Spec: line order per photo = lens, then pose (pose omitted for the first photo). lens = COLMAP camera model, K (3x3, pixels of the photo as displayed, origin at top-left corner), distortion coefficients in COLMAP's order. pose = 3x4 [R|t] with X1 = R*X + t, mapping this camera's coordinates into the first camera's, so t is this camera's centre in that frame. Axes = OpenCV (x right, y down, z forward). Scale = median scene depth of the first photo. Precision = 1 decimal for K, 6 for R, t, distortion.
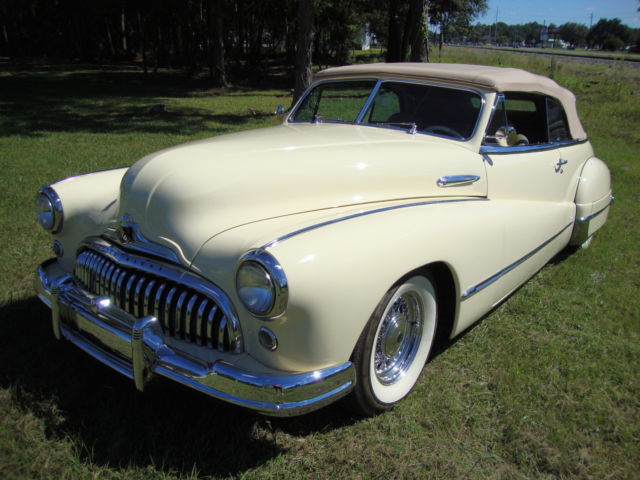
lens RADIAL K [[573.9, 0, 326.3], [0, 573.9, 244.4], [0, 0, 1]] dist [-0.201420, 0.196691]
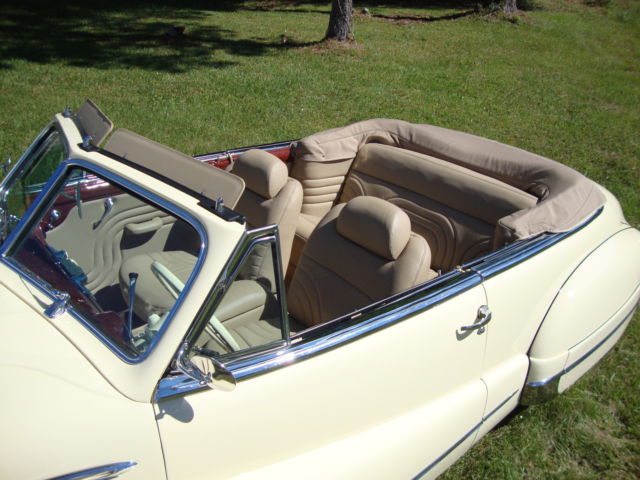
lens RADIAL K [[573.9, 0, 321.4], [0, 573.9, 240.4], [0, 0, 1]] dist [-0.201420, 0.196691]
pose [[0.980646, 0.108669, -0.162866, 0.433155], [-0.081637, 0.983019, 0.164344, -0.344660], [0.177960, -0.147867, 0.972865, 0.601452]]
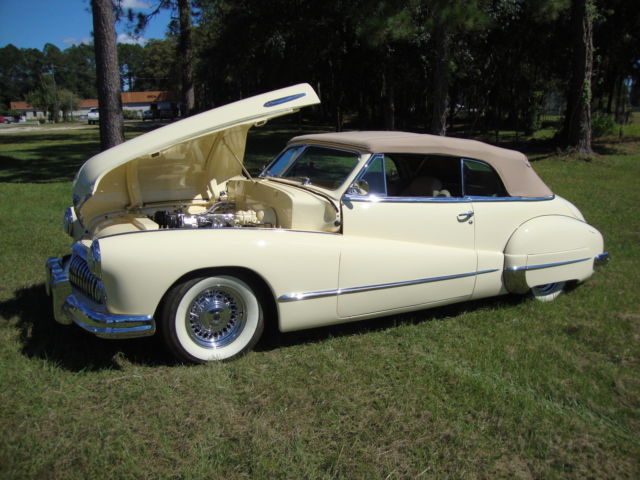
lens RADIAL K [[573.9, 0, 322.6], [0, 573.9, 240.8], [0, 0, 1]] dist [-0.201420, 0.196691]
pose [[0.928431, 0.067127, -0.365391, 0.692532], [-0.107881, 0.989873, -0.092264, 0.056581], [0.355497, 0.125080, 0.926270, -0.220909]]
